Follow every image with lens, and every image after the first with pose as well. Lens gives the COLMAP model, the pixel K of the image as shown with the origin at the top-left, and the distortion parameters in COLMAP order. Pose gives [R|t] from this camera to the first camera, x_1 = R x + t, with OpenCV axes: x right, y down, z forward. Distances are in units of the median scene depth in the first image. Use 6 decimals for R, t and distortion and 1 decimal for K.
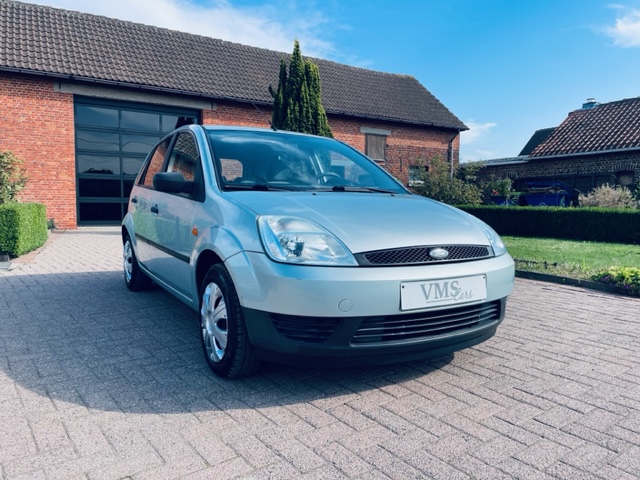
lens RADIAL K [[476.0, 0, 322.6], [0, 476.0, 241.5], [0, 0, 1]] dist [0.070469, -0.084032]
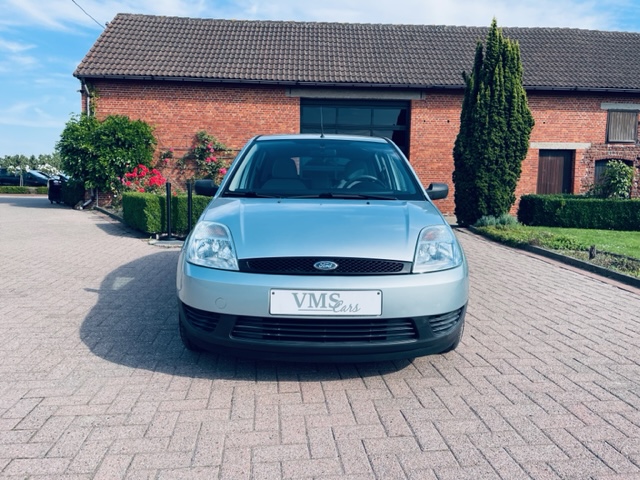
lens RADIAL K [[476.0, 0, 323.7], [0, 476.0, 240.6], [0, 0, 1]] dist [0.070469, -0.084032]
pose [[0.869656, 0.063664, -0.489536, 0.548763], [-0.049059, 0.997886, 0.042622, -0.053809], [0.491215, -0.013050, 0.870941, 0.068009]]
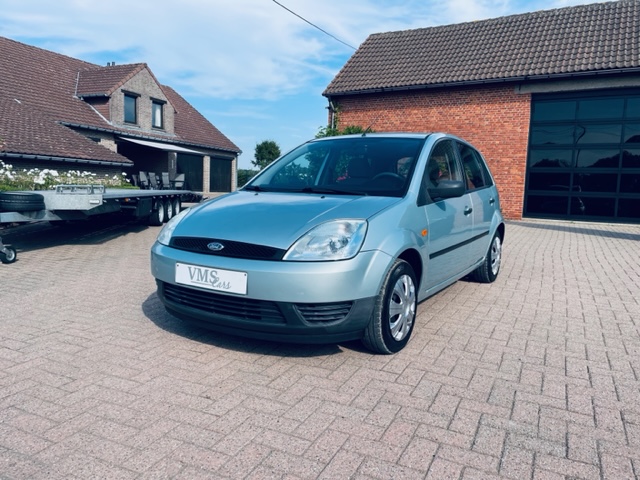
lens RADIAL K [[476.0, 0, 323.4], [0, 476.0, 239.0], [0, 0, 1]] dist [0.070469, -0.084032]
pose [[0.469587, 0.104621, -0.876666, 1.050854], [-0.093174, 0.993282, 0.068629, -0.074925], [0.877956, 0.049456, 0.476180, 0.488657]]
